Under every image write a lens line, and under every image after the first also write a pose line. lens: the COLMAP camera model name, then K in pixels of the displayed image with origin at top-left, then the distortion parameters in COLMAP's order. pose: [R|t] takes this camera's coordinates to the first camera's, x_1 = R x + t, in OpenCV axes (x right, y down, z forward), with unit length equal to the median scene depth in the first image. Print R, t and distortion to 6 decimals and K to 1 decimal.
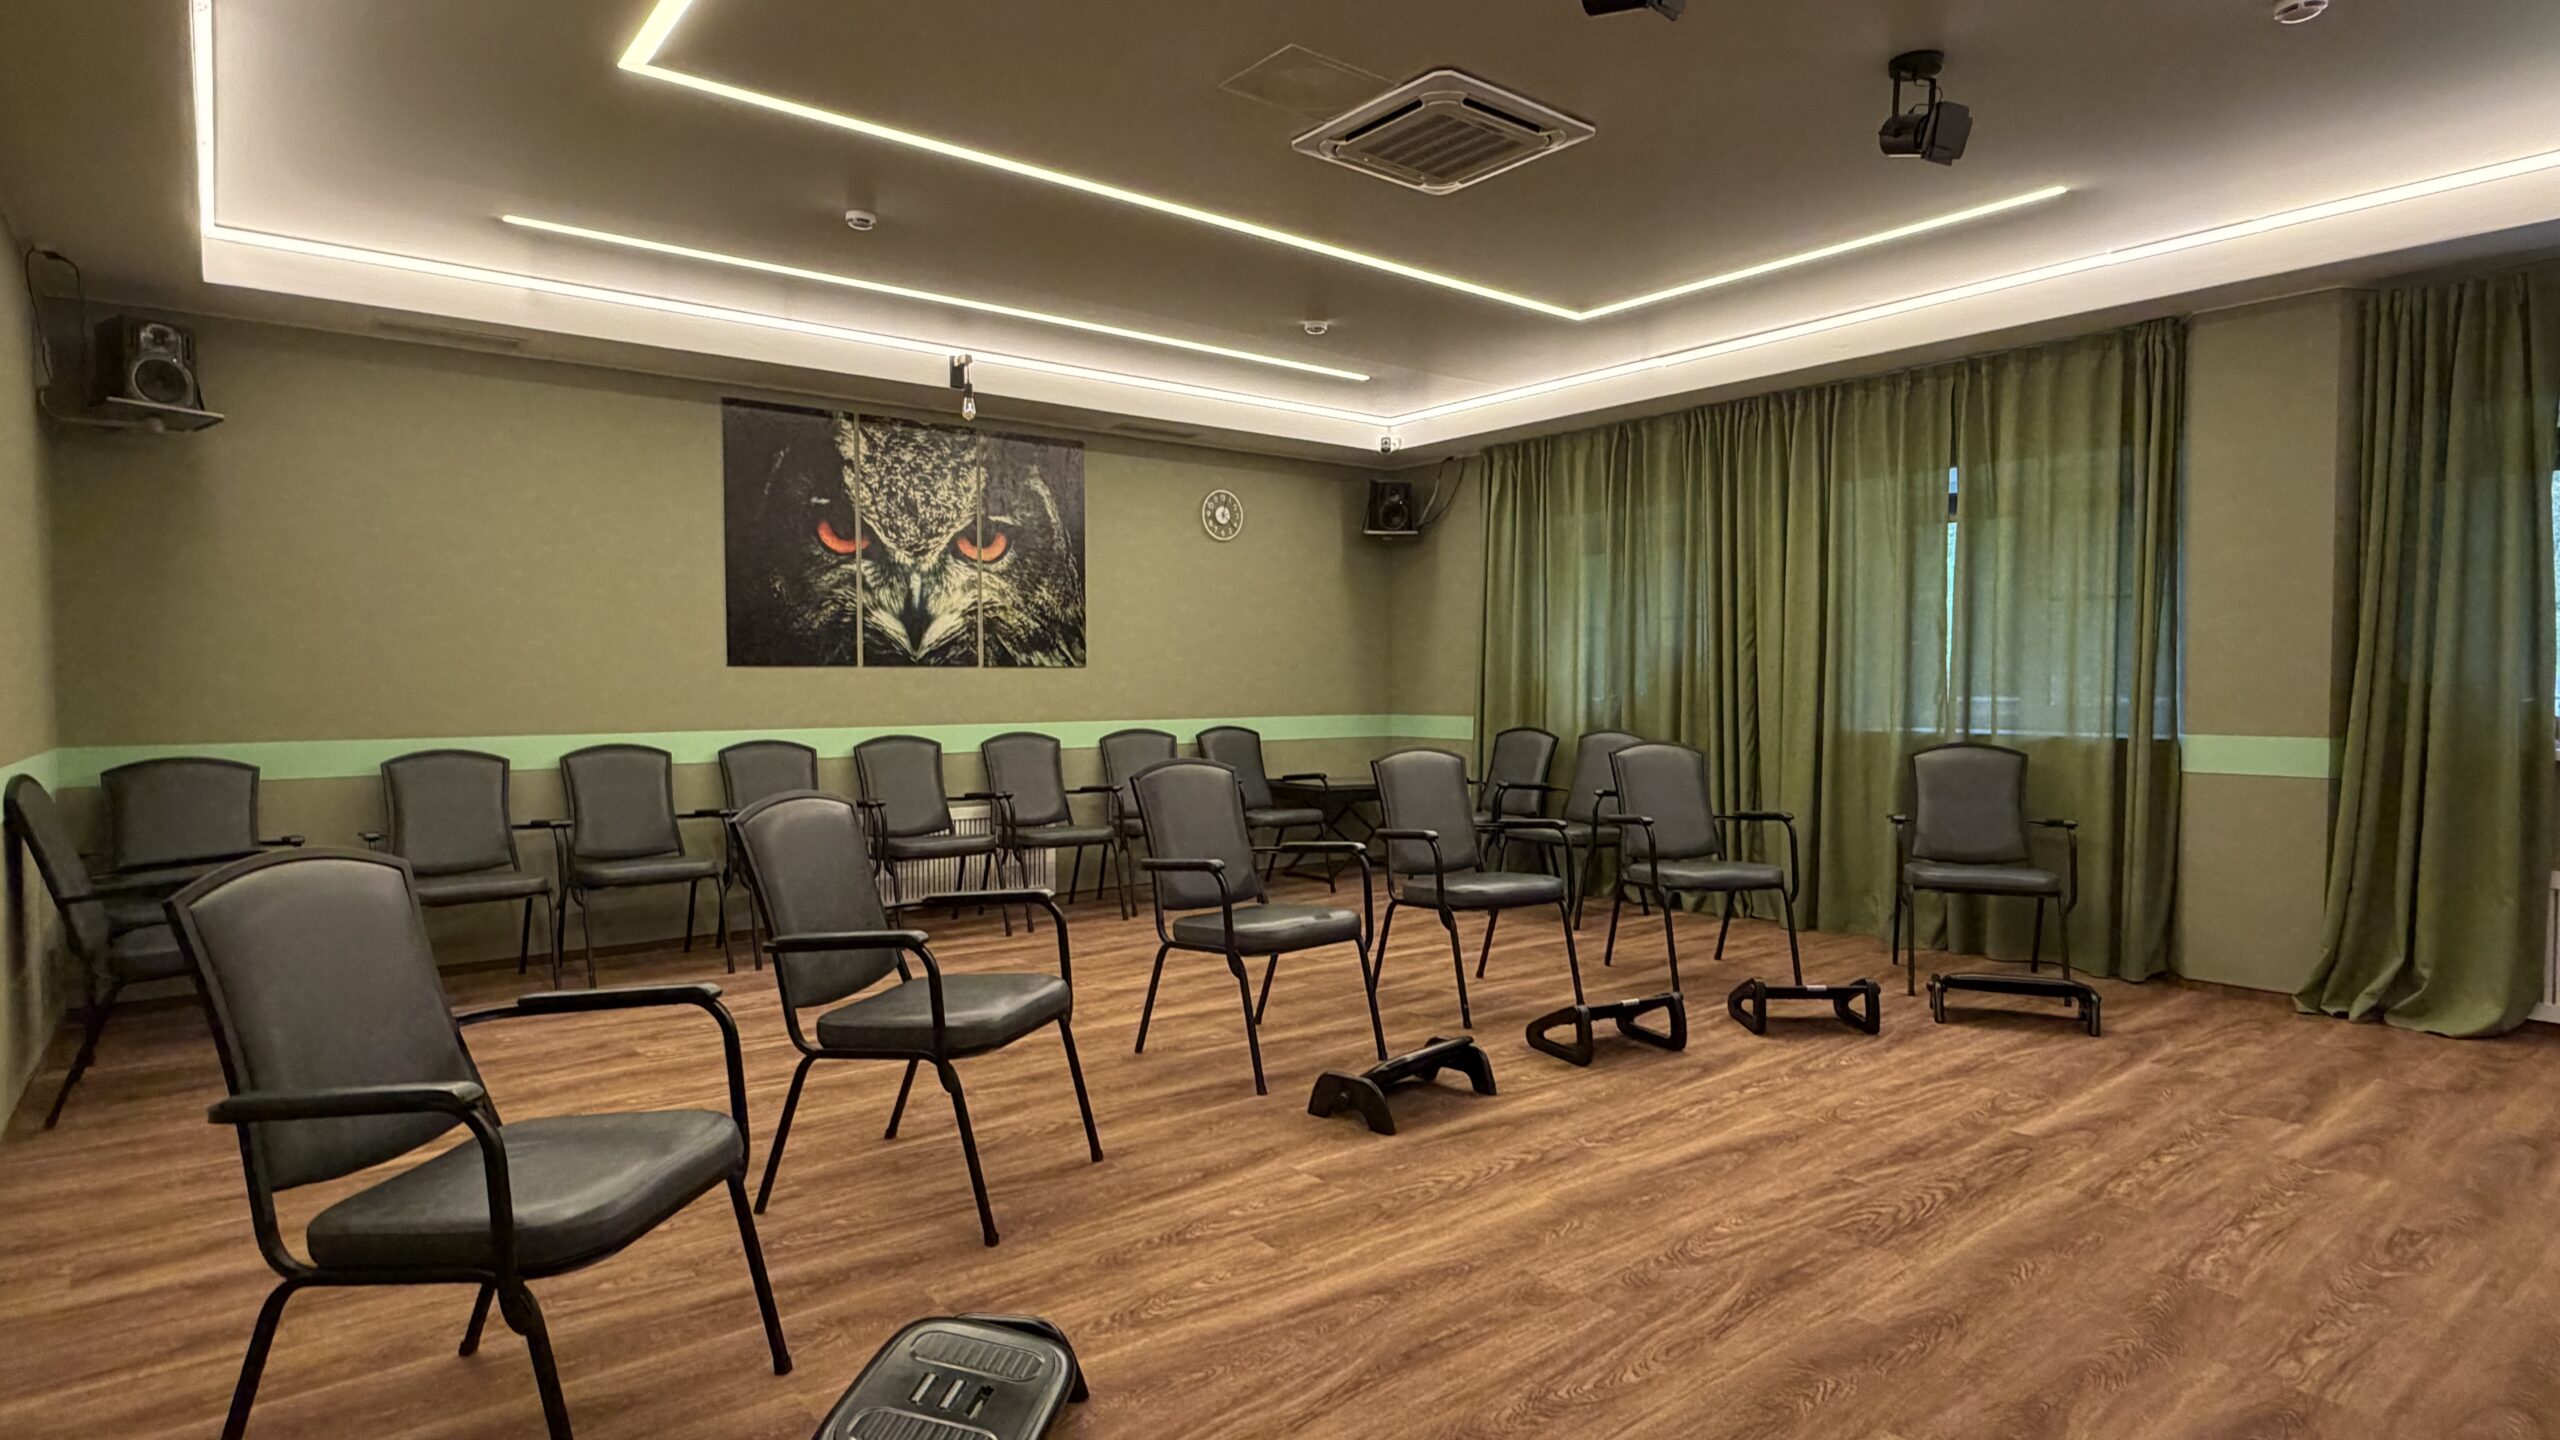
lens RADIAL K [[1339.2, 0, 1275.1], [0, 1339.2, 732.2], [0, 0, 1]] dist [-0.011478, 0.004270]
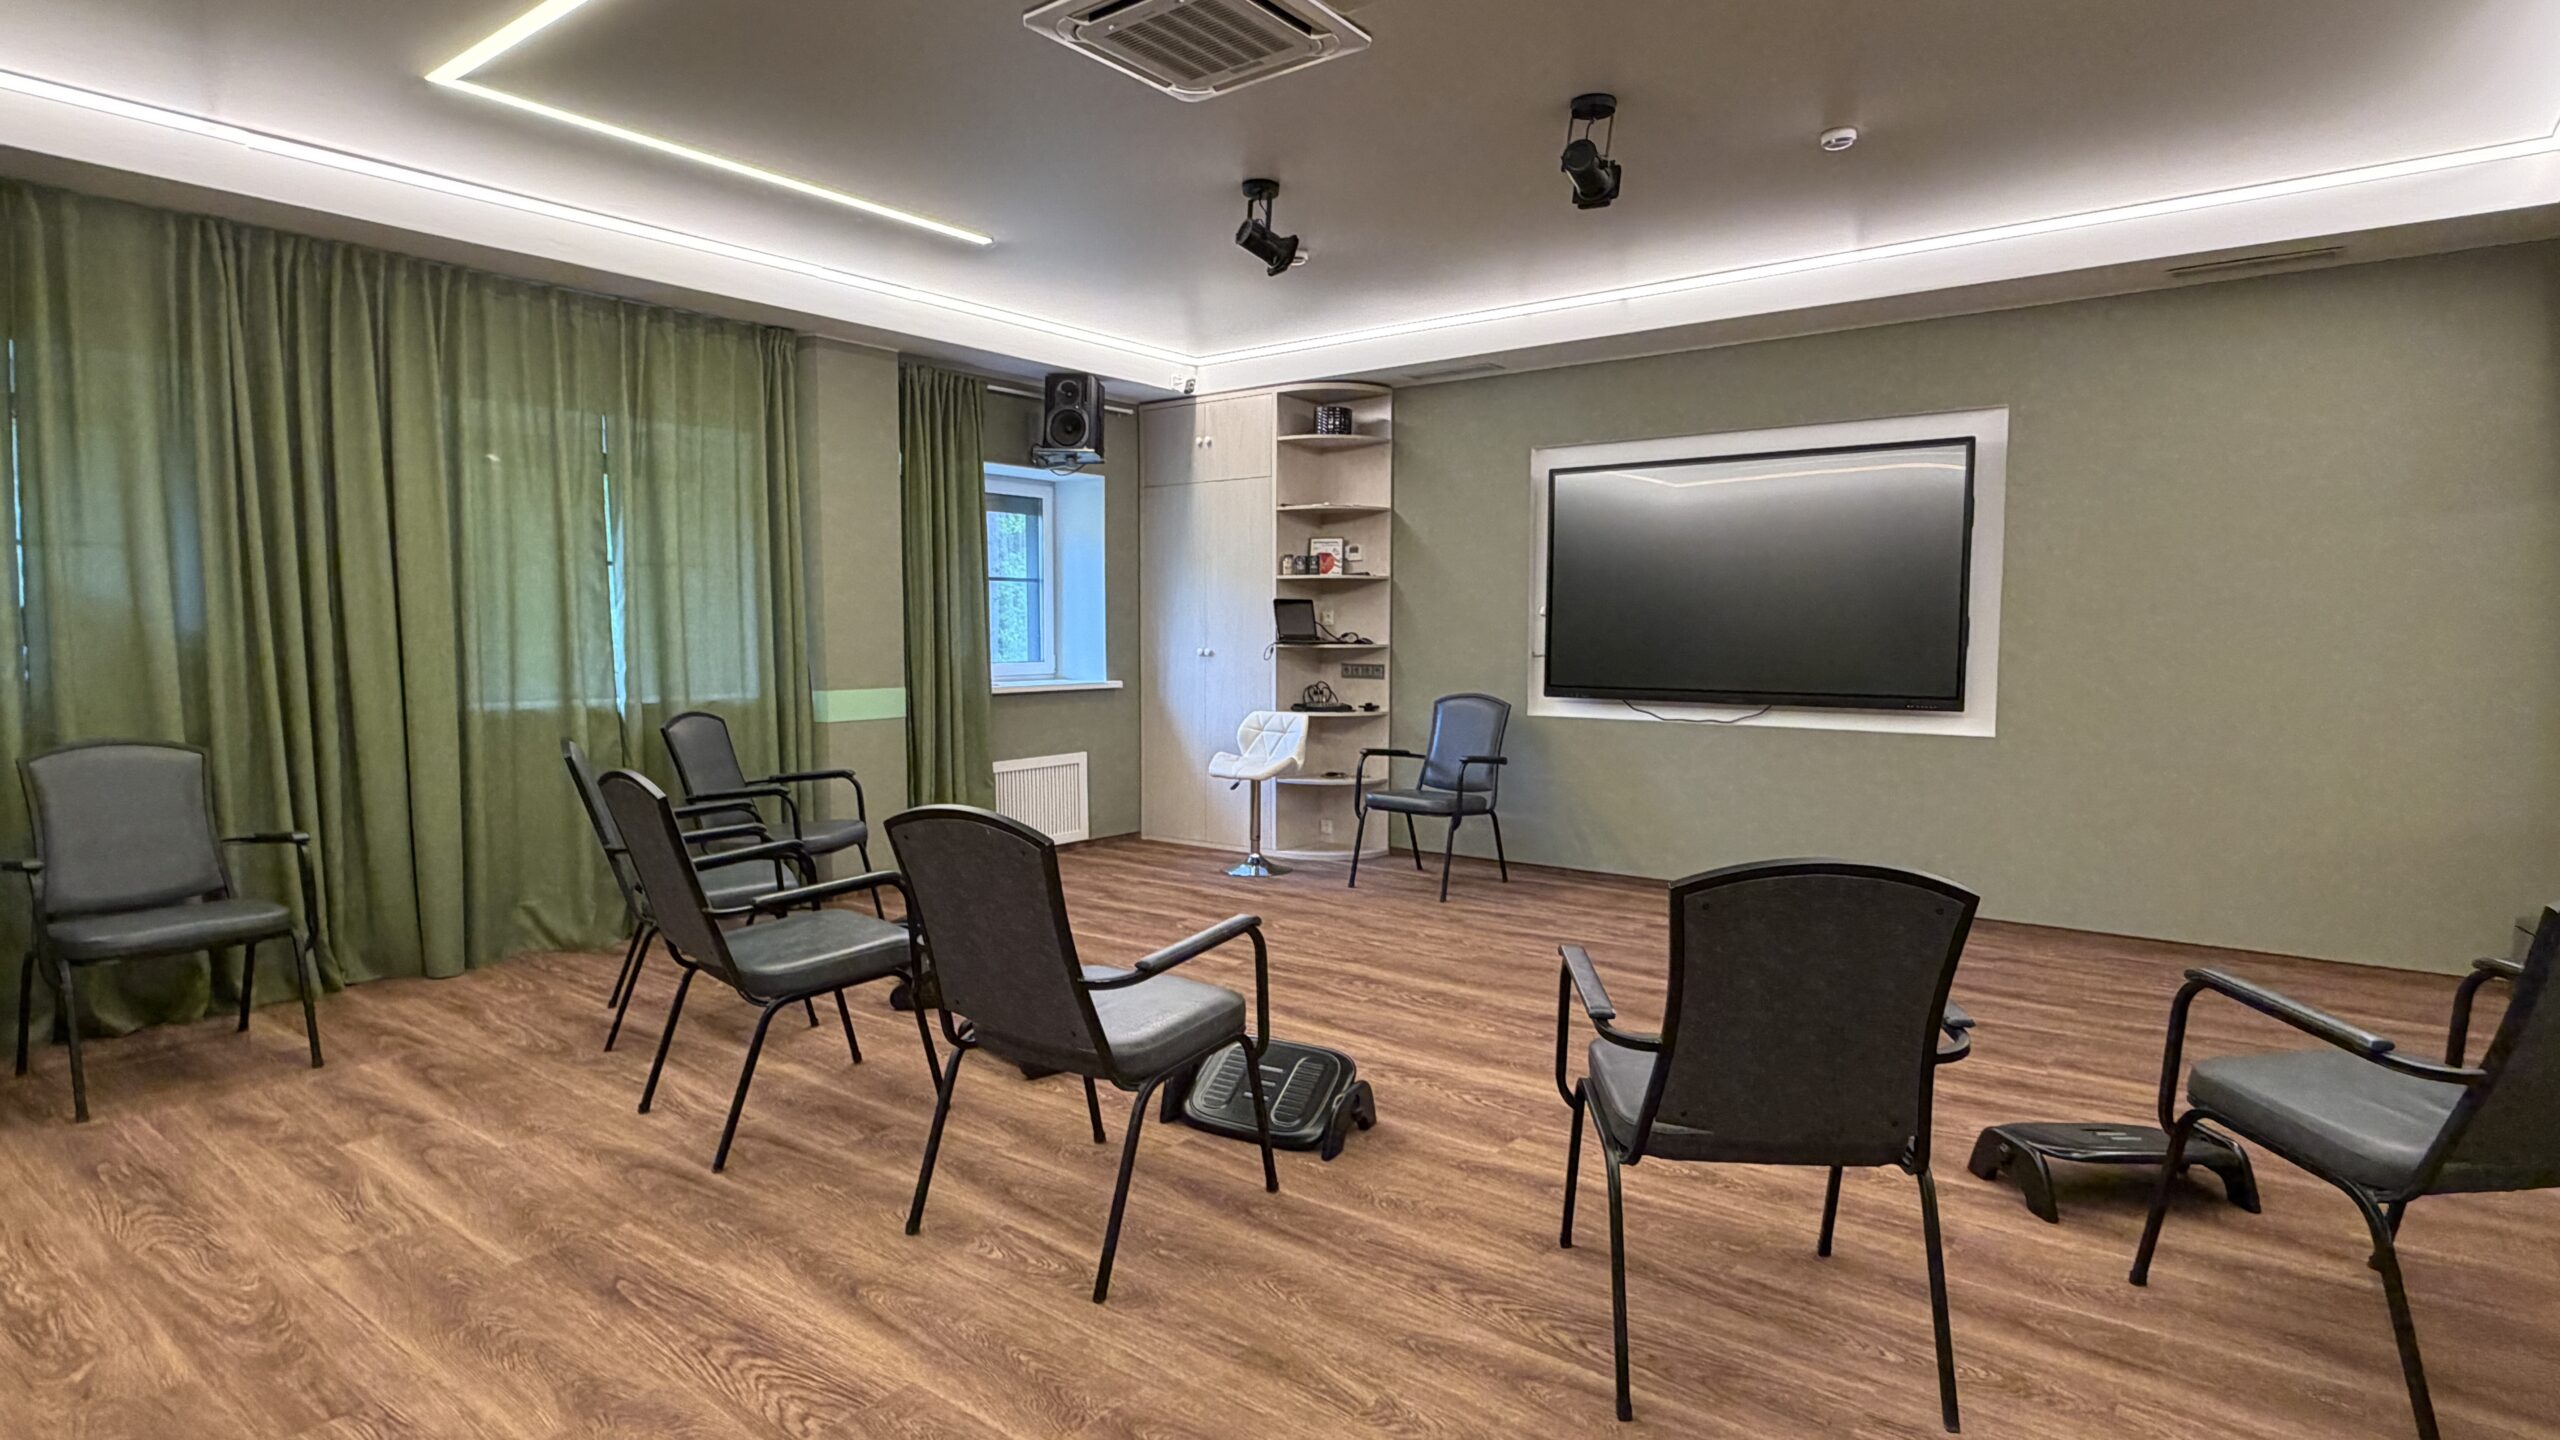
lens RADIAL K [[1339.2, 0, 1275.9], [0, 1339.2, 725.7], [0, 0, 1]] dist [-0.011478, 0.004270]
pose [[-0.258102, -0.071679, 0.963455, -0.788749], [0.030812, 0.996126, 0.082364, -0.071553], [-0.965626, 0.050944, -0.254893, 1.244940]]
